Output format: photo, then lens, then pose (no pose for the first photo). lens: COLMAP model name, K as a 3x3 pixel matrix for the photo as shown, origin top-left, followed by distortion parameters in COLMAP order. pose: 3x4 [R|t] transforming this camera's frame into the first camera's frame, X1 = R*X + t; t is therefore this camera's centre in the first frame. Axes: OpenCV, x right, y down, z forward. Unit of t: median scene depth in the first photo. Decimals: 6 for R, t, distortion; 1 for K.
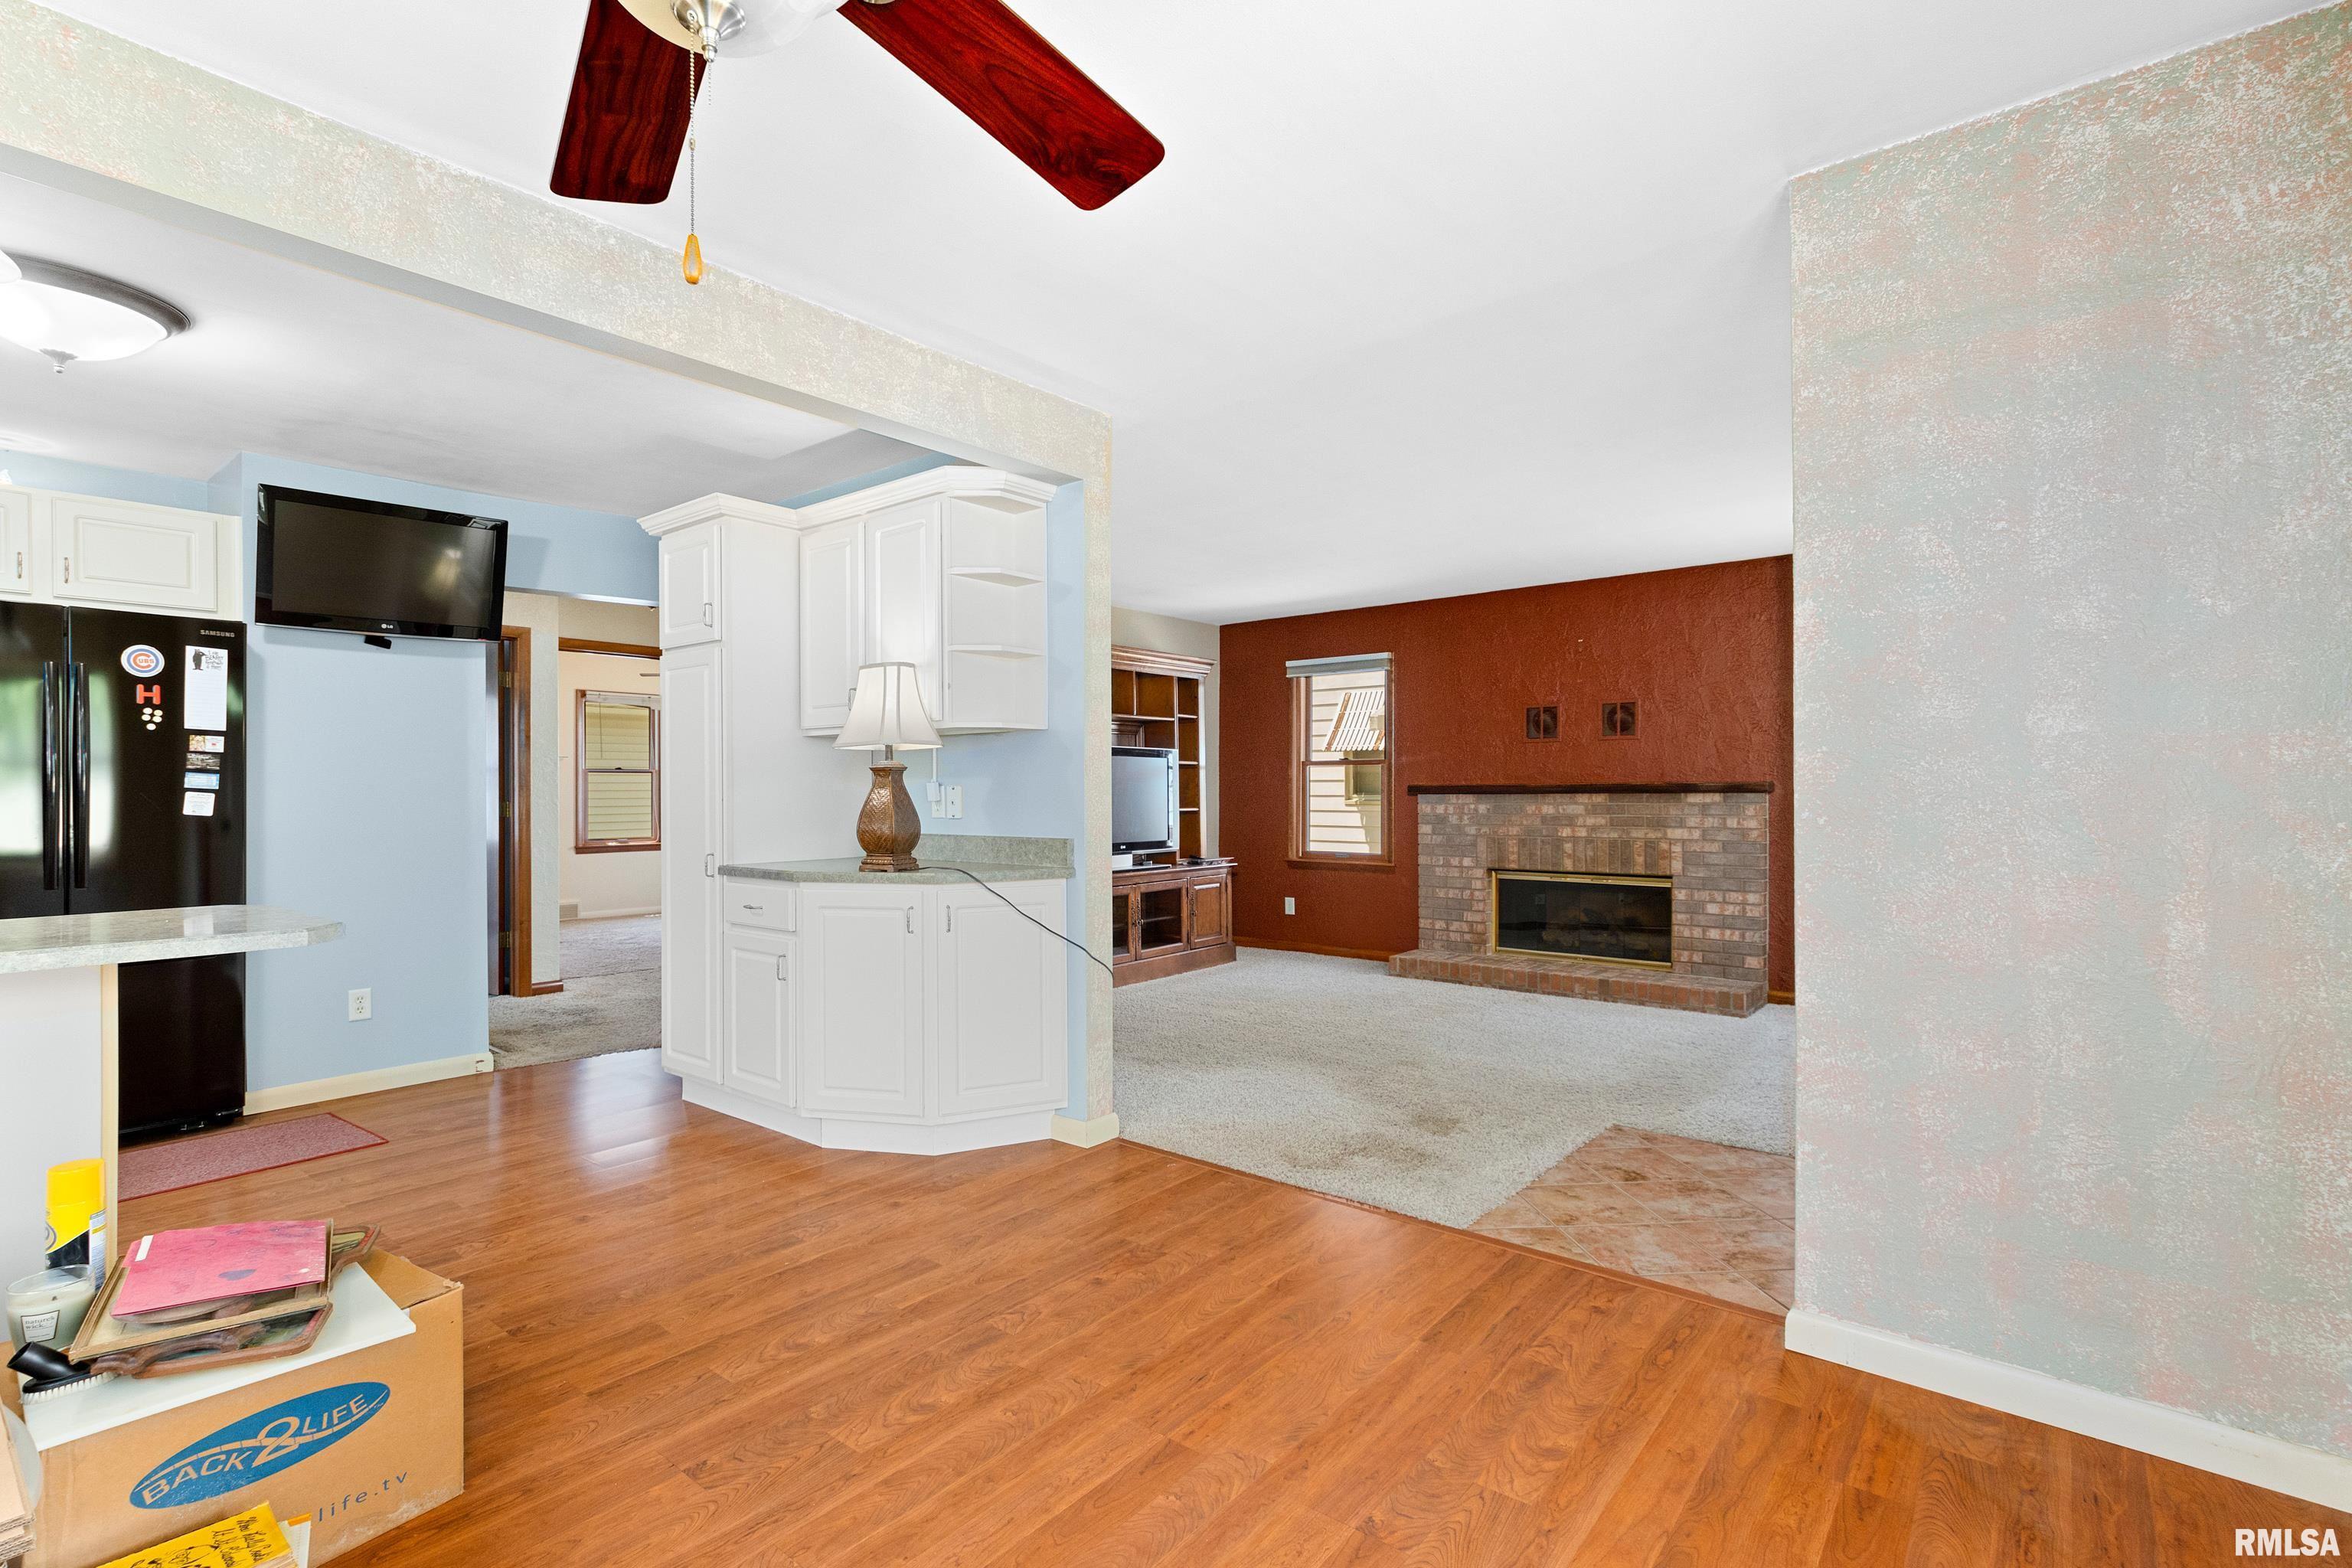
lens RADIAL K [[1100.0, 0, 1153.8], [0, 1100.0, 790.9], [0, 0, 1]] dist [0.002618, -0.000222]
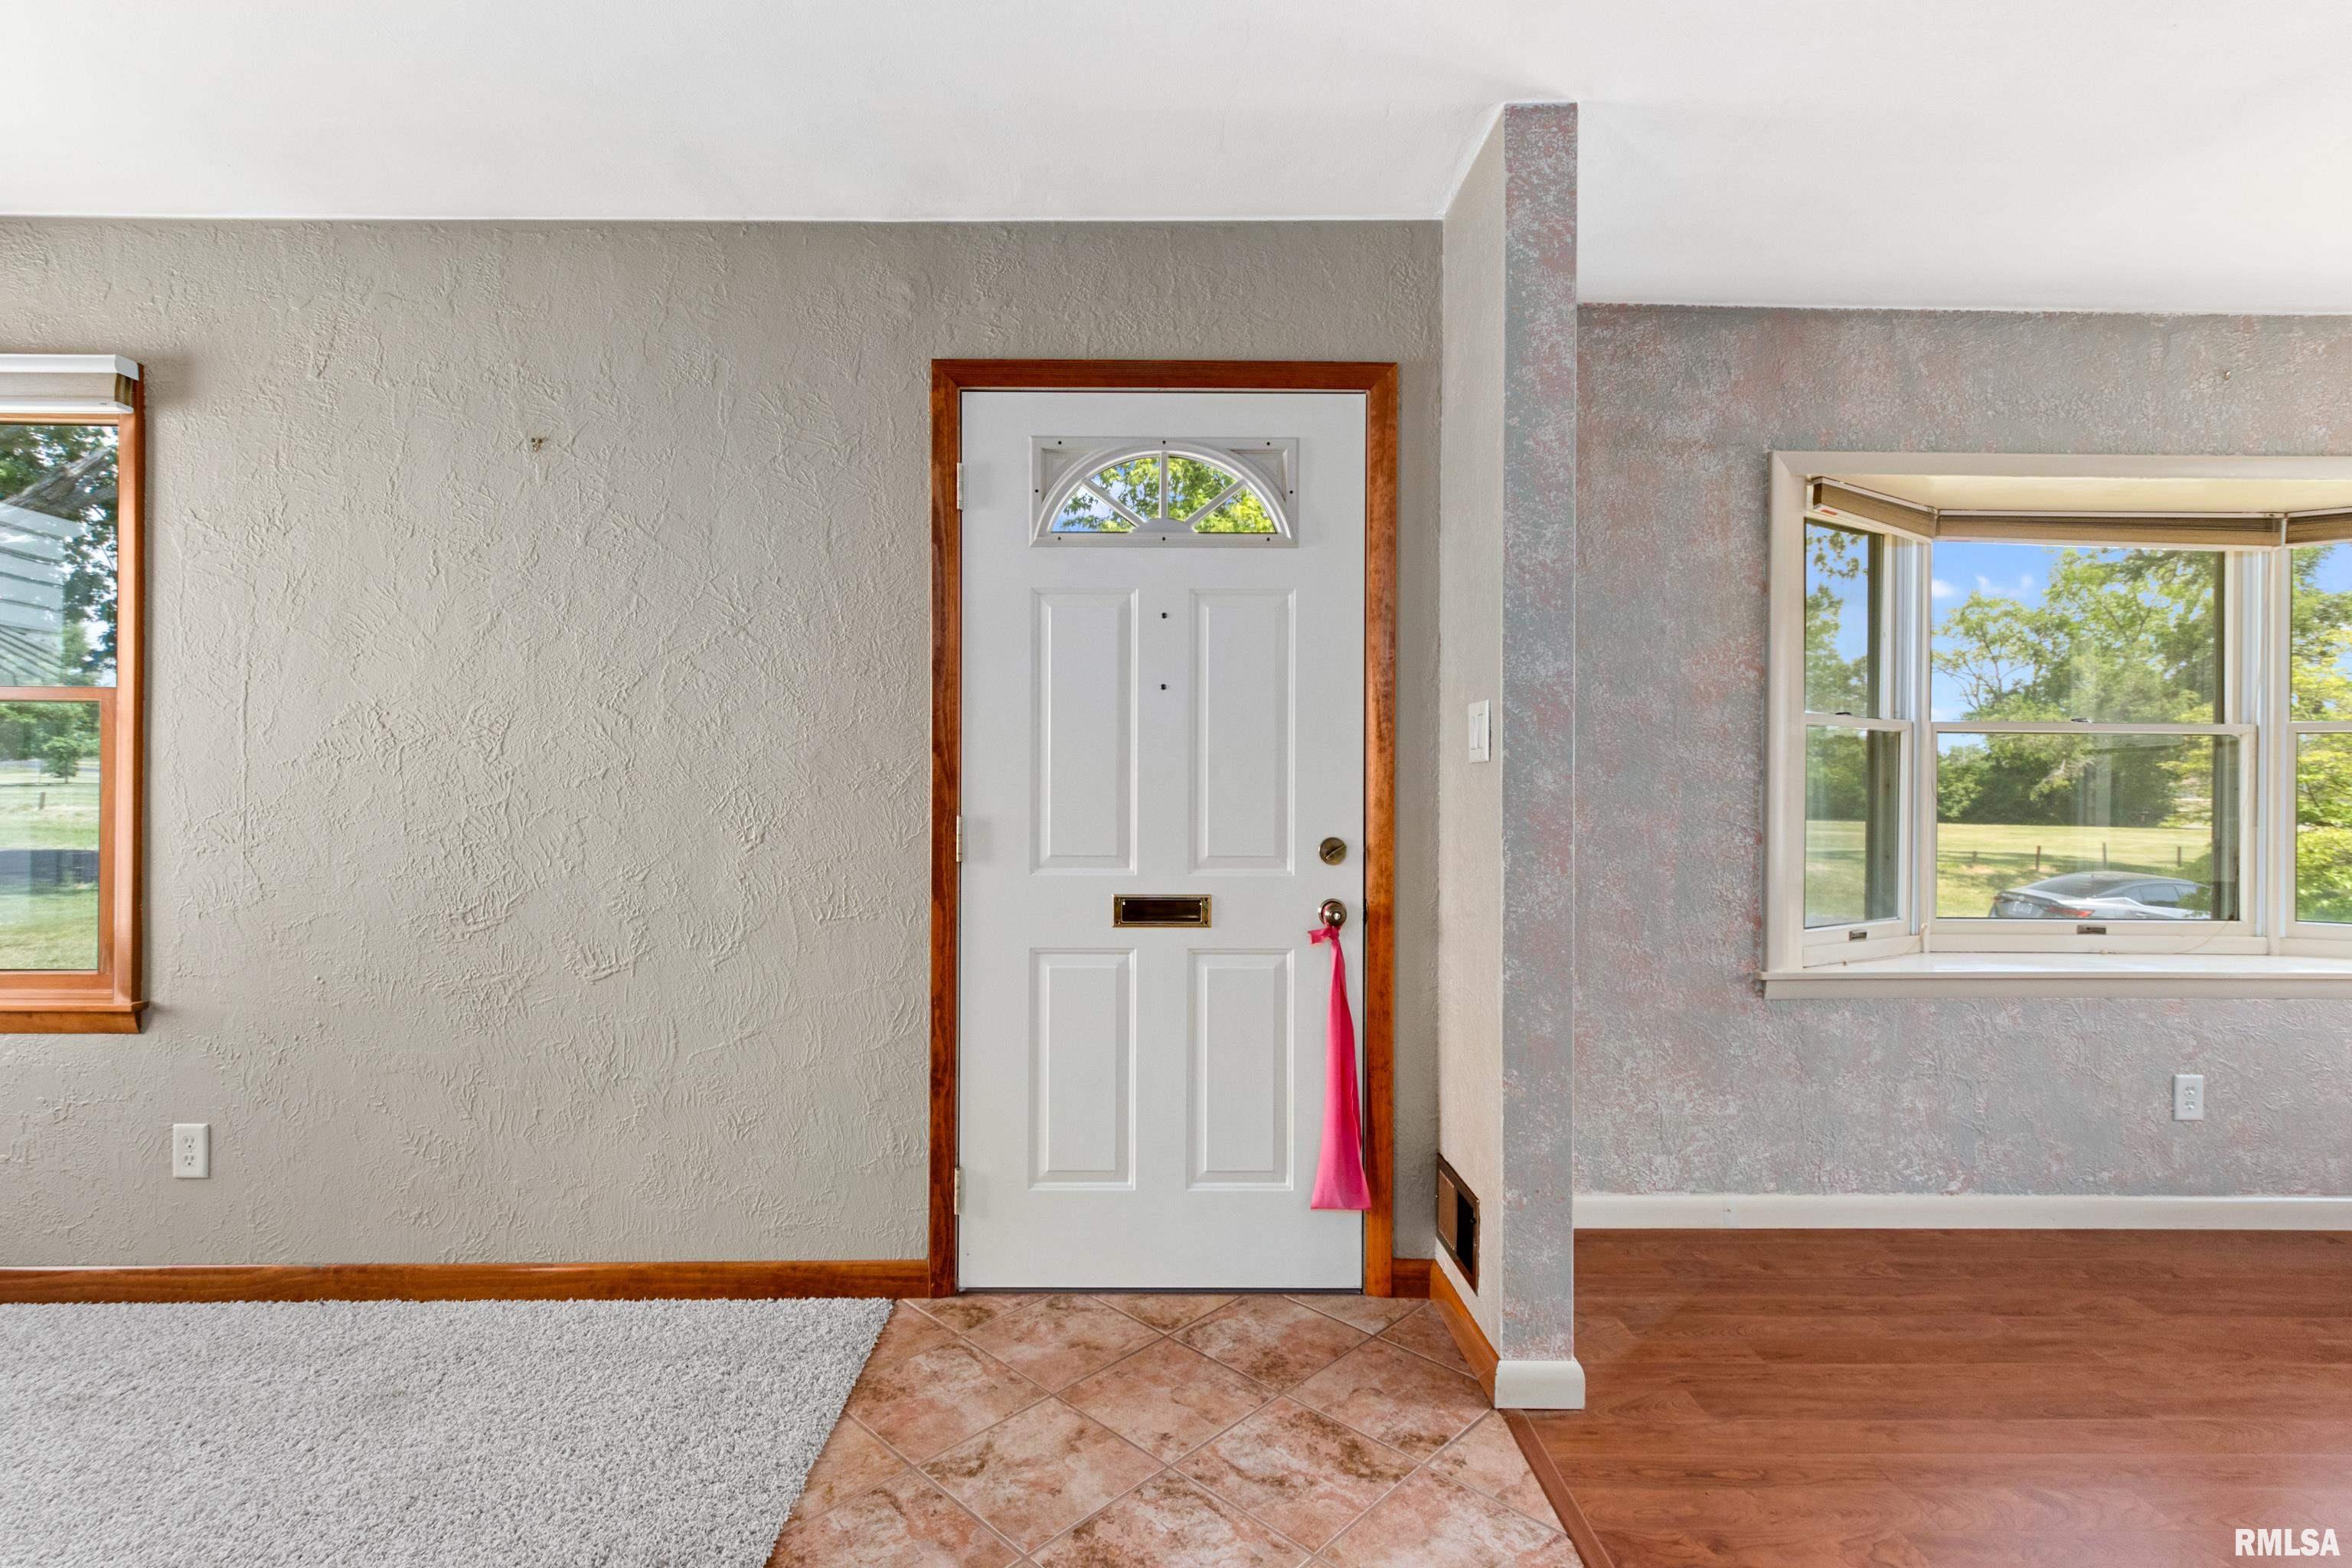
lens RADIAL K [[1100.0, 0, 1161.0], [0, 1100.0, 785.2], [0, 0, 1]] dist [0.002618, -0.000222]
pose [[-0.650271, 0.000806, 0.759702, 0.042151], [-0.000827, 0.999998, -0.001768, 0.000871], [-0.759702, -0.001778, -0.650269, 0.657524]]
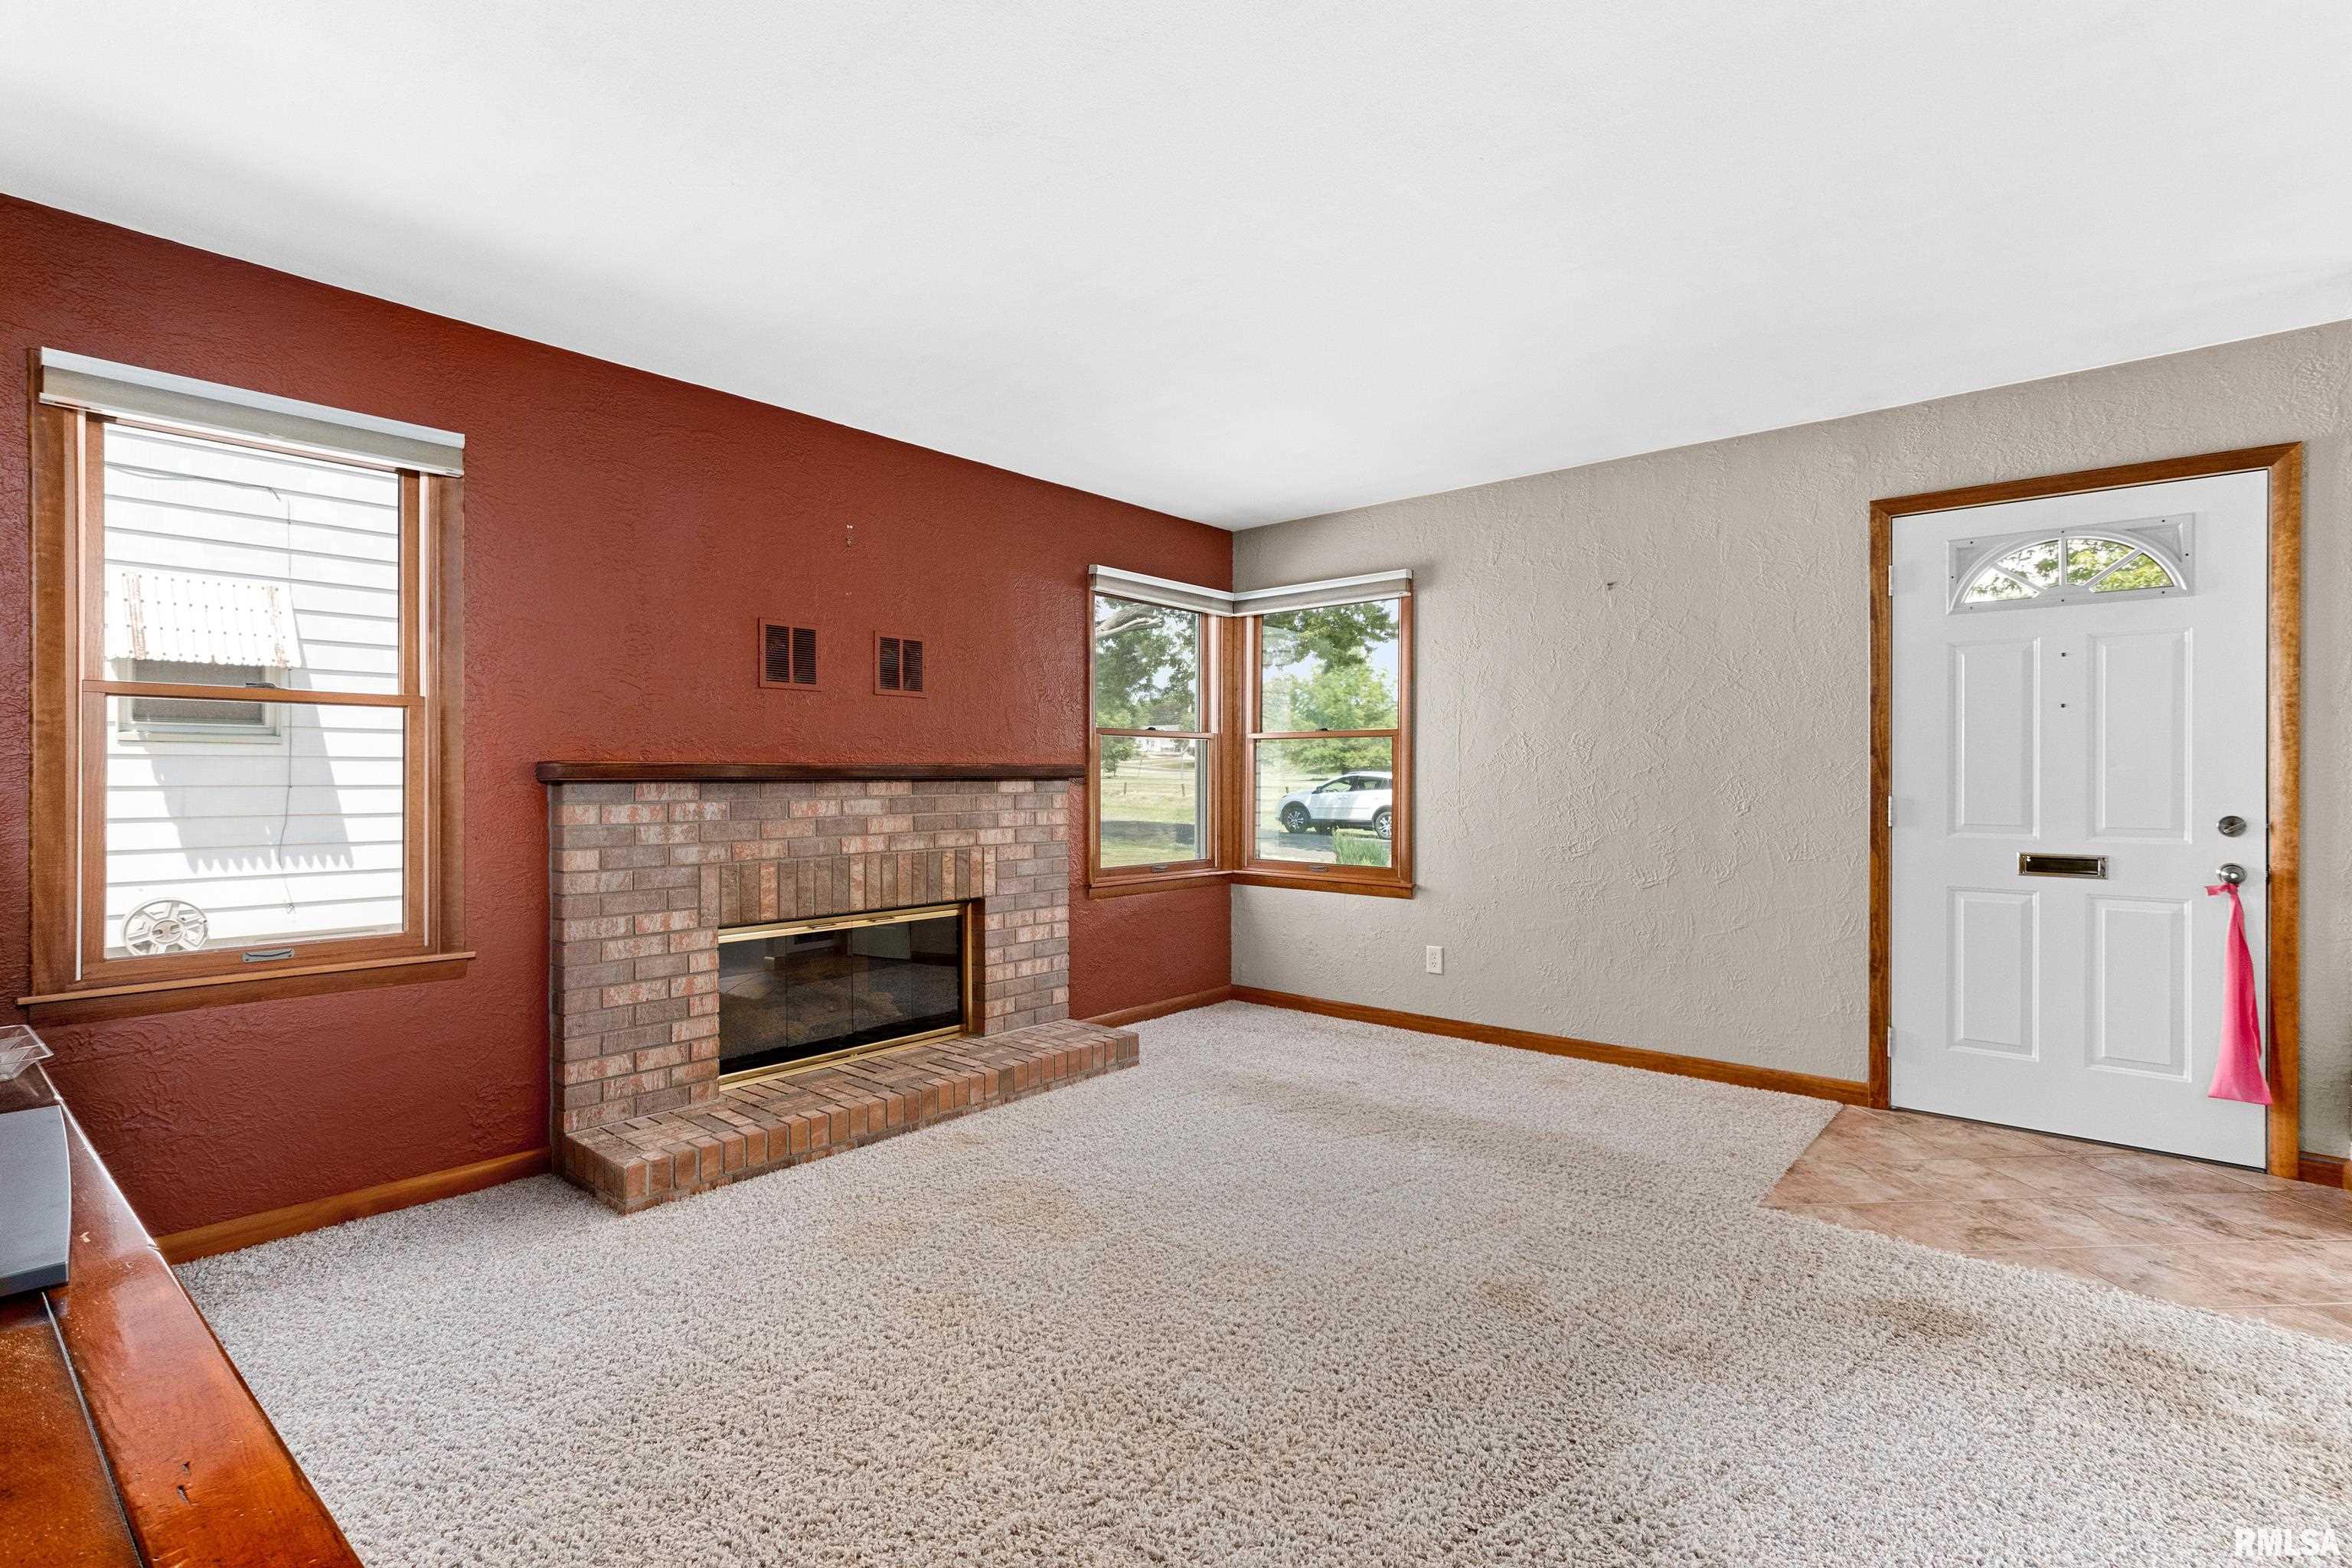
lens RADIAL K [[1100.0, 0, 1167.1], [0, 1100.0, 775.8], [0, 0, 1]] dist [0.002618, -0.000222]
pose [[0.019651, 0.001891, 0.999805, -0.217141], [0.000133, 0.999998, -0.001894, 0.001119], [-0.999807, 0.000171, 0.019651, 0.837090]]
